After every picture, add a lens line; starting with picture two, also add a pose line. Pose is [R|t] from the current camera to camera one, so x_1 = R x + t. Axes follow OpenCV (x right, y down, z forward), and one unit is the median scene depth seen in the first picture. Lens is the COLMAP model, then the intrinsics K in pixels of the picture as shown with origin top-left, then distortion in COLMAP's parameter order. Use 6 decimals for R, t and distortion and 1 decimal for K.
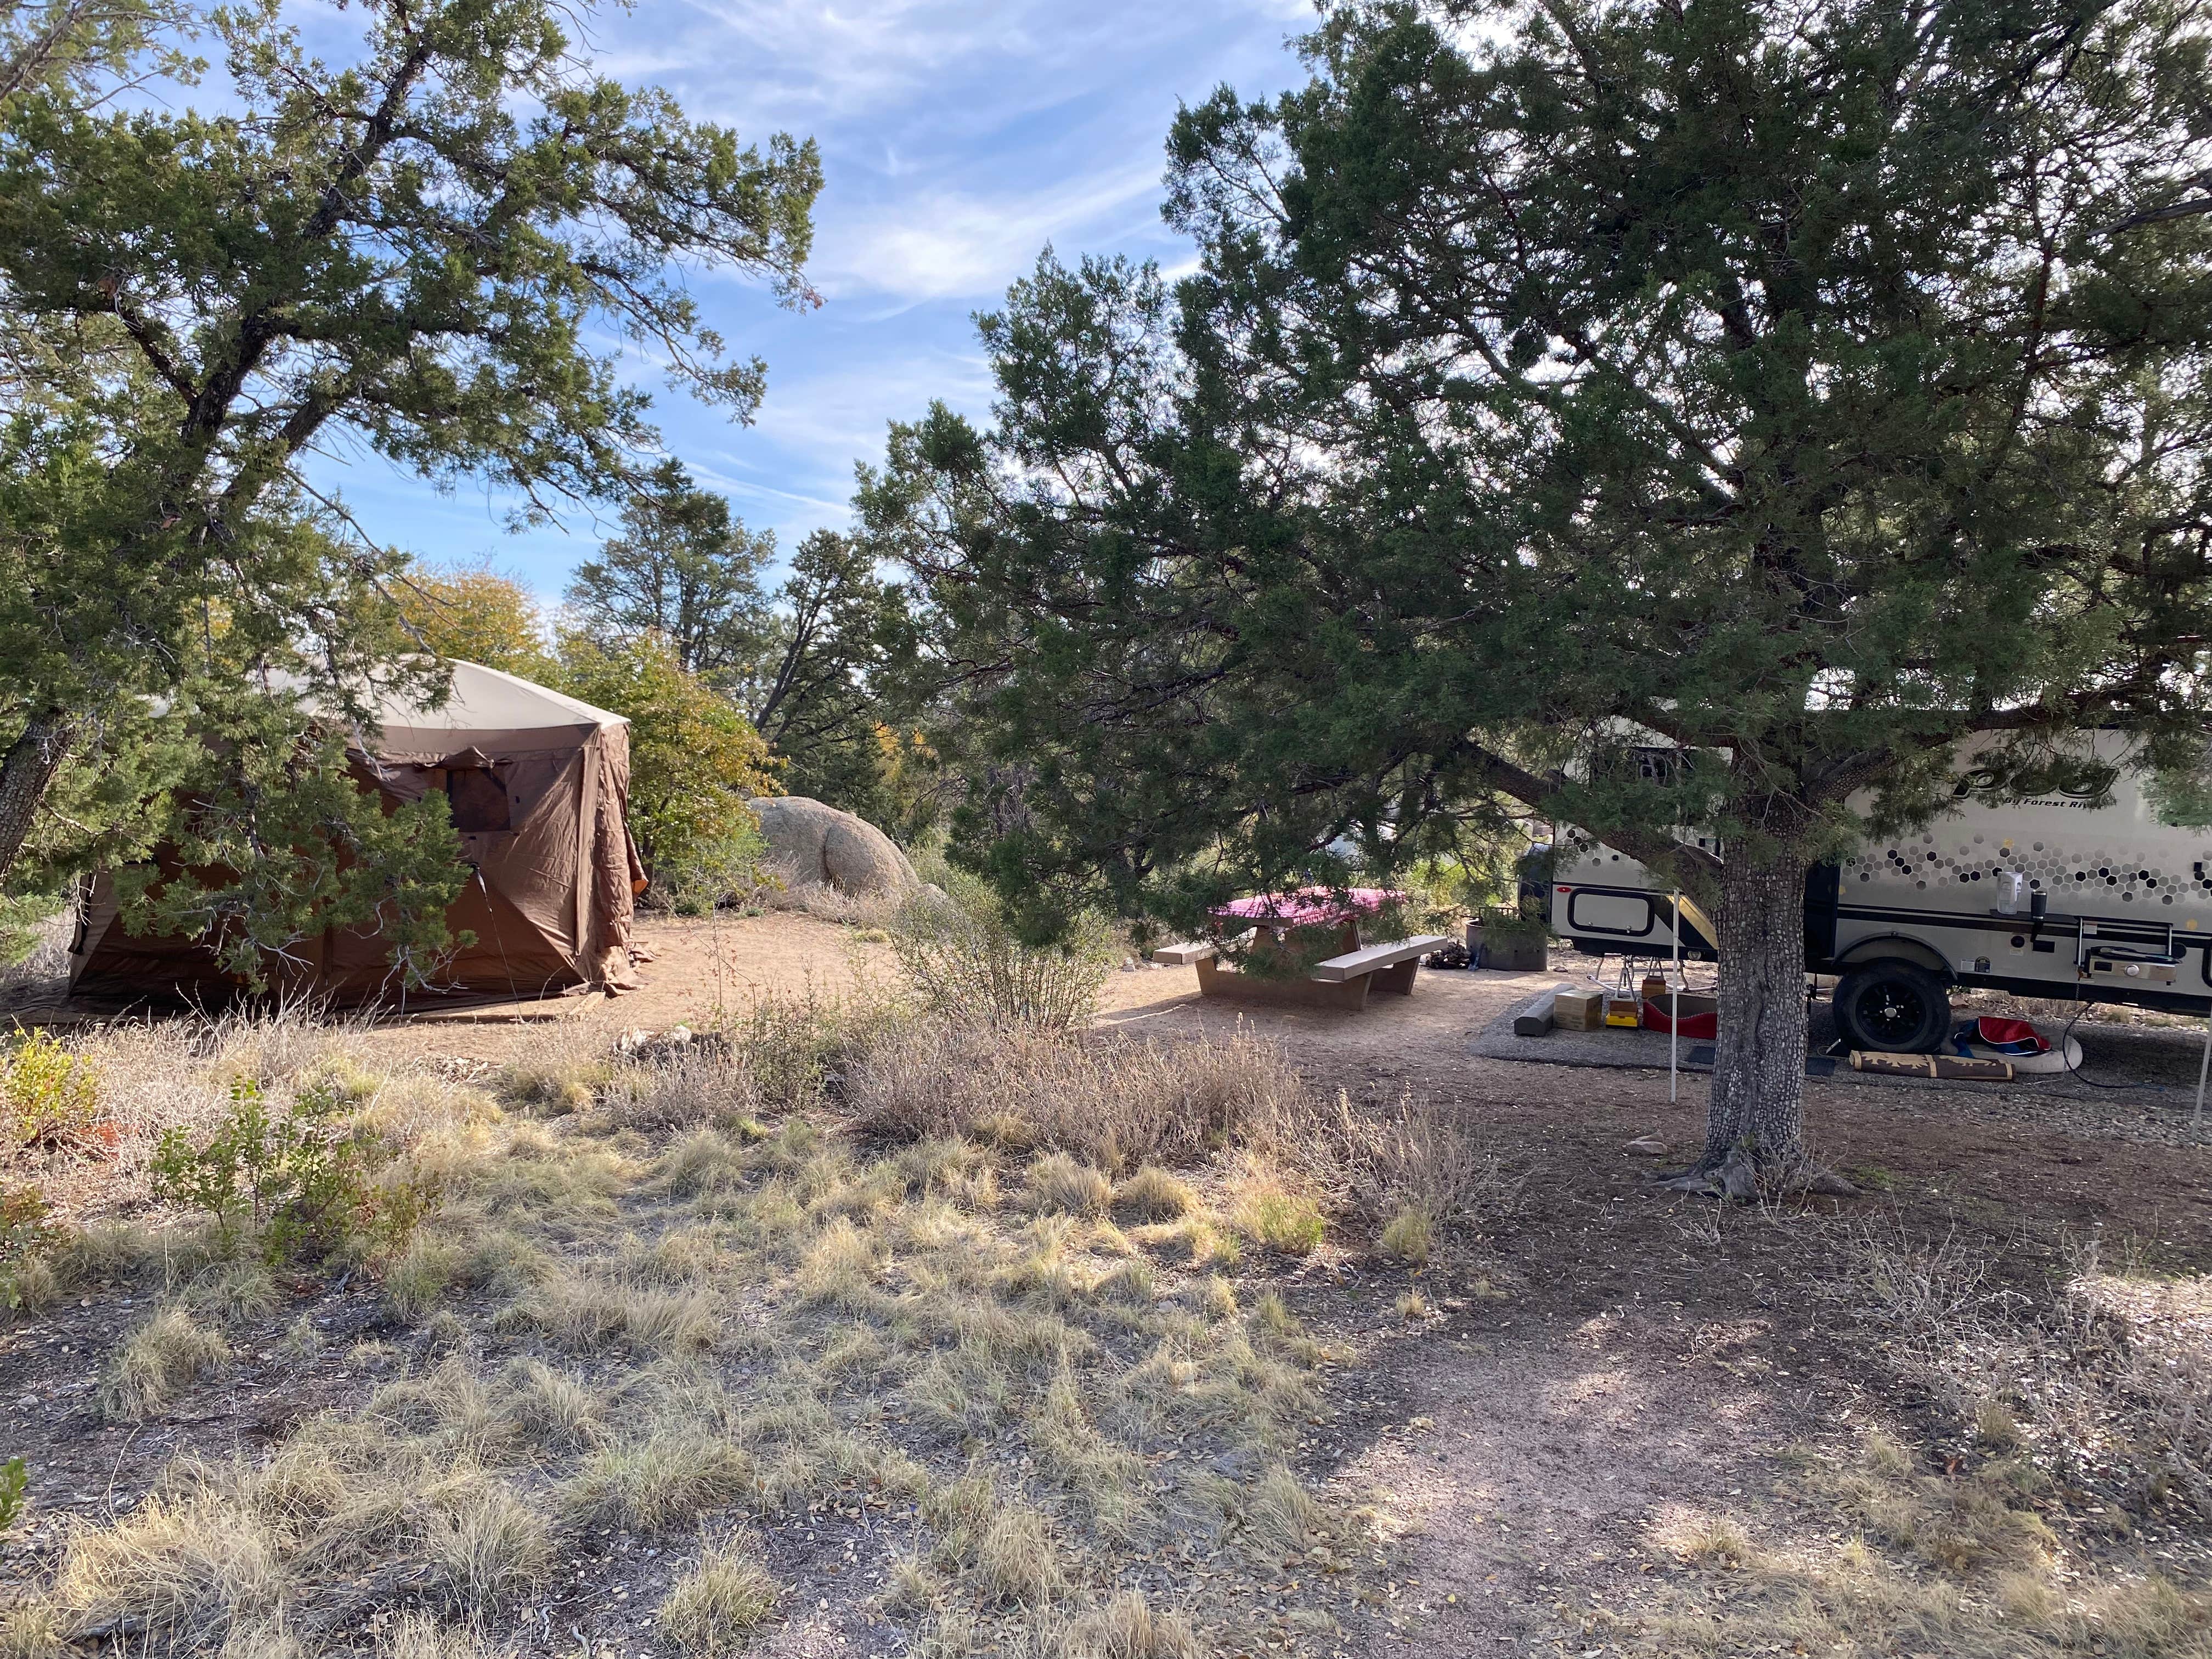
lens RADIAL K [[1503.8, 0, 1106.0], [0, 1503.8, 829.5], [0, 0, 1]] dist [0.000208, -0.046409]
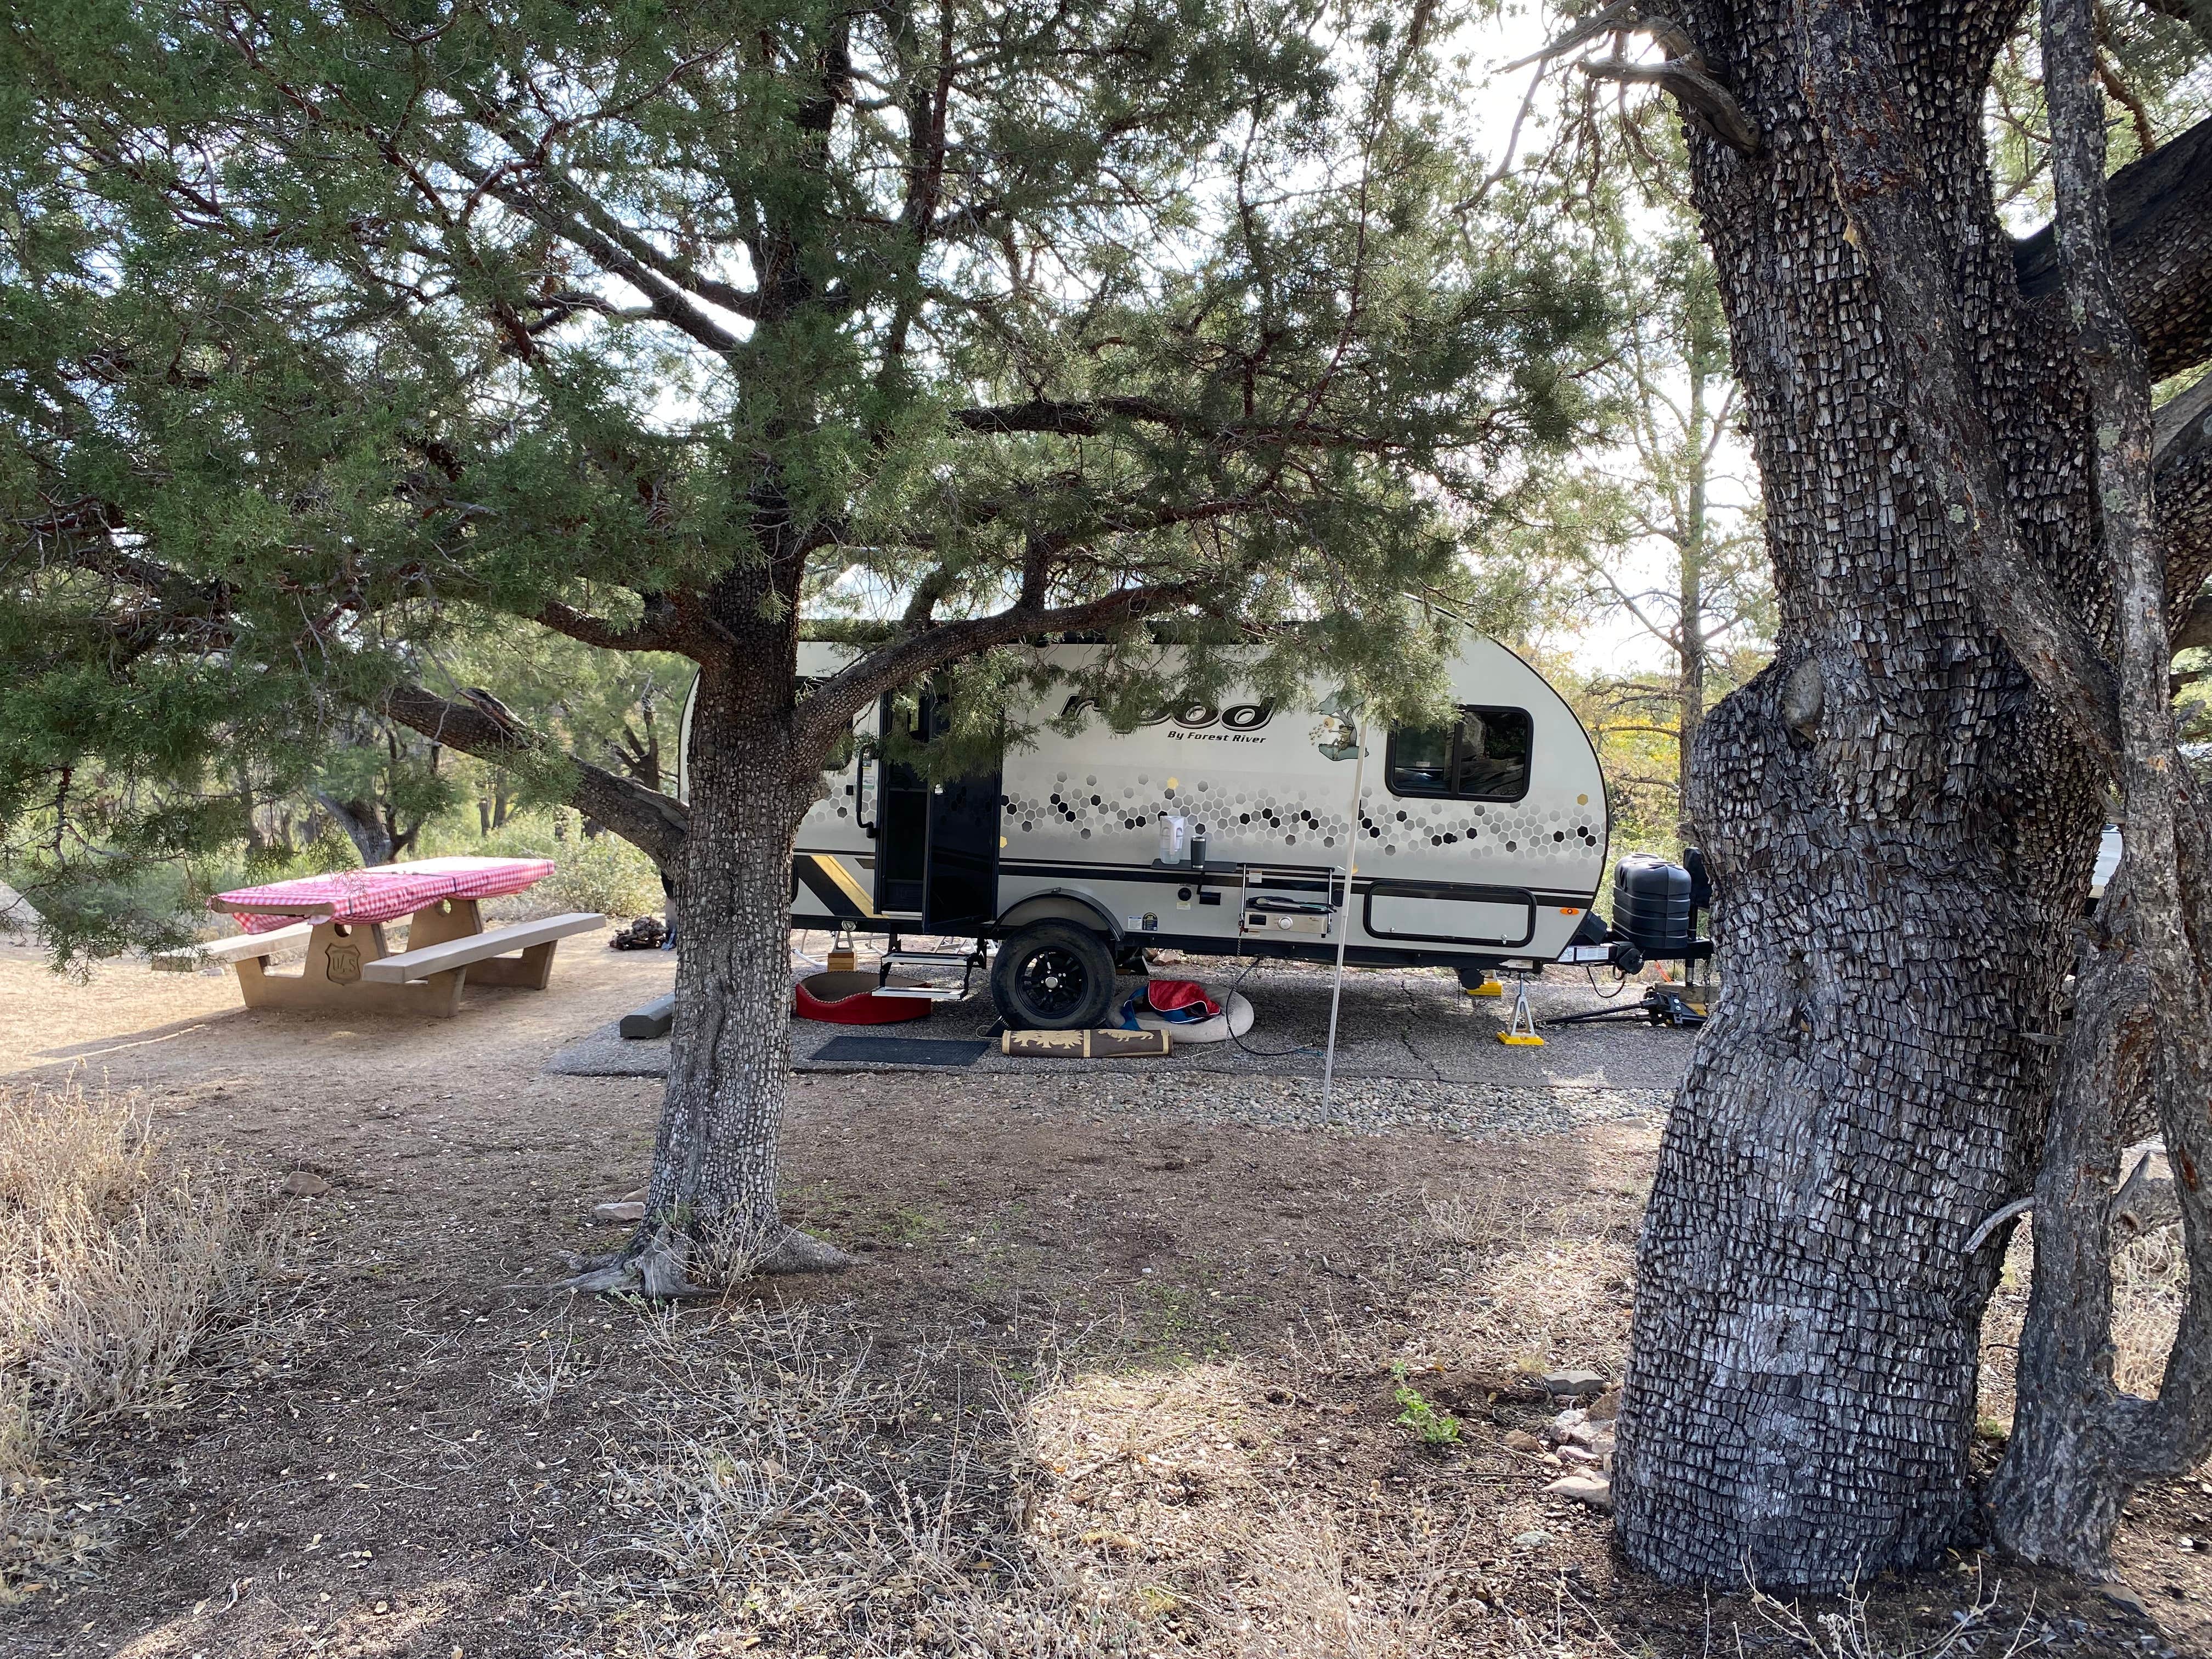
lens RADIAL K [[1503.8, 0, 1106.0], [0, 1503.8, 829.5], [0, 0, 1]] dist [0.000208, -0.046409]
pose [[0.930911, -0.031155, 0.363916, 0.246764], [0.020494, 0.999241, 0.033122, 0.006276], [-0.364672, -0.023376, 0.930843, 0.189608]]
